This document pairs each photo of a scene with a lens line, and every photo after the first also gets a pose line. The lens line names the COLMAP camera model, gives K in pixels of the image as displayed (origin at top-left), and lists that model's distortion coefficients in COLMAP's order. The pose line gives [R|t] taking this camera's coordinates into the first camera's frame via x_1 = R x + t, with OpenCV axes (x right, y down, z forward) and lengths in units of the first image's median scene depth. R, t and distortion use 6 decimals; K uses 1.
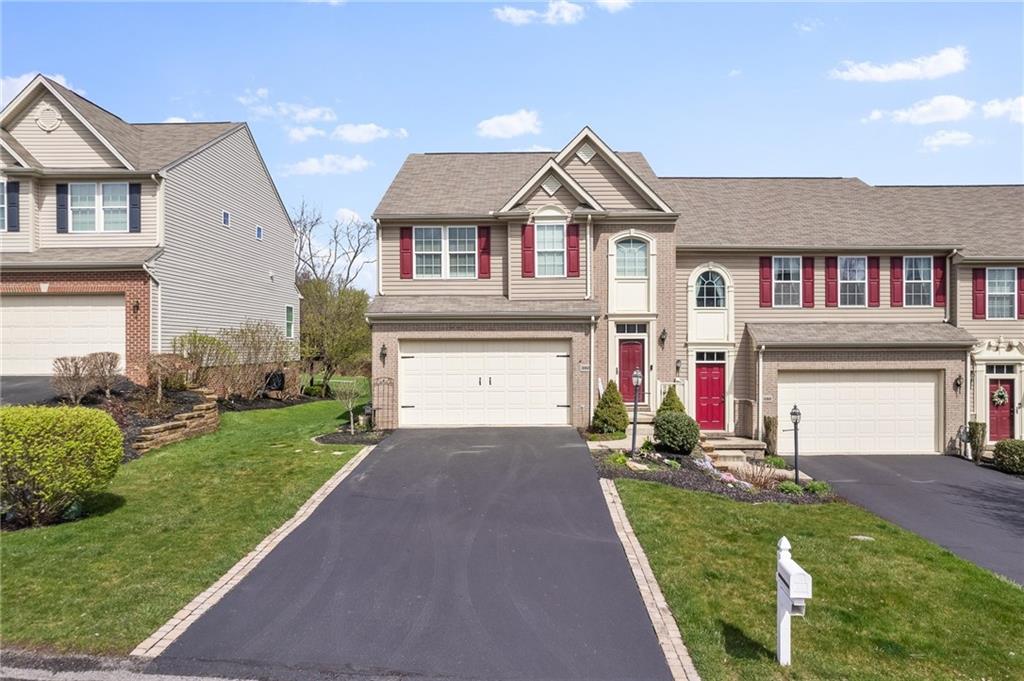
lens RADIAL K [[652.8, 0, 511.1], [0, 652.8, 342.7], [0, 0, 1]] dist [-0.041144, 0.017519]
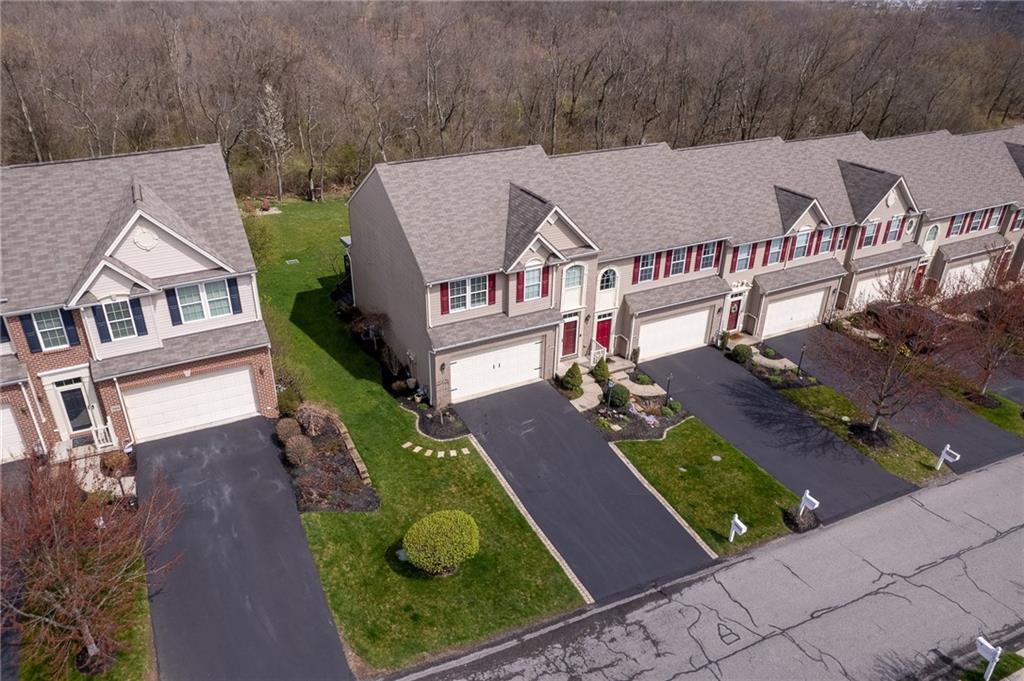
lens RADIAL K [[714.7, 0, 472.8], [0, 714.7, 346.6], [0, 0, 1]] dist [-0.046000, 0.004388]
pose [[0.900413, -0.211005, 0.380439, -0.752121], [0.005783, 0.880227, 0.474518, -0.820394], [-0.434998, -0.425062, 0.793788, -0.371408]]
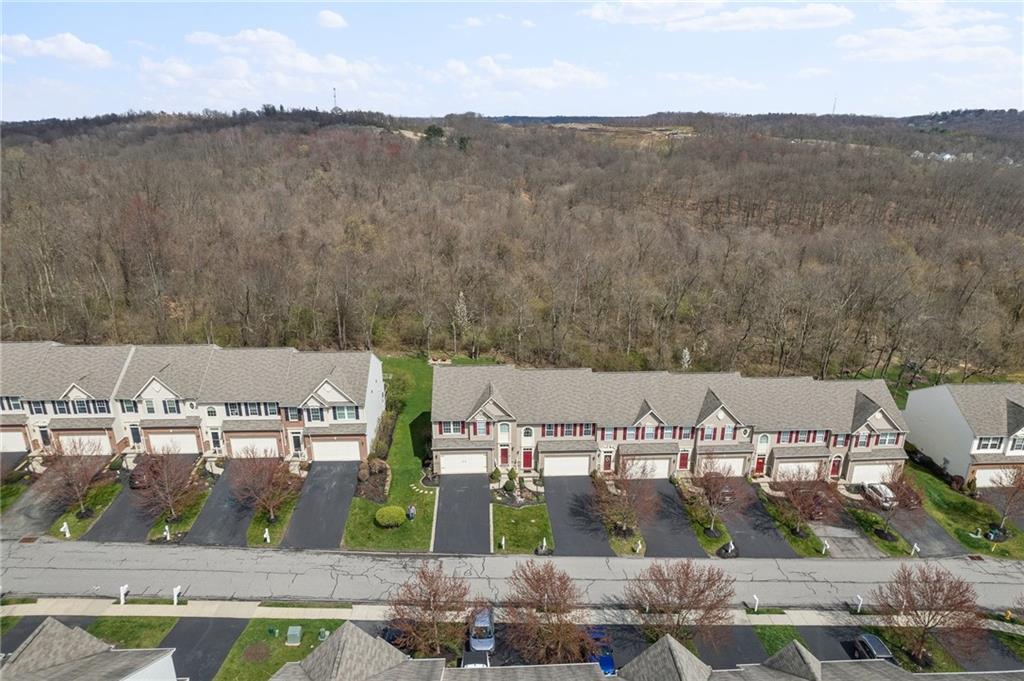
lens RADIAL K [[652.8, 0, 509.2], [0, 652.8, 349.6], [0, 0, 1]] dist [-0.041144, 0.017519]
pose [[0.998300, -0.016600, 0.055879, 0.019305], [-0.002909, 0.943219, 0.332160, -1.721424], [-0.058219, -0.331758, 0.941566, -2.217889]]
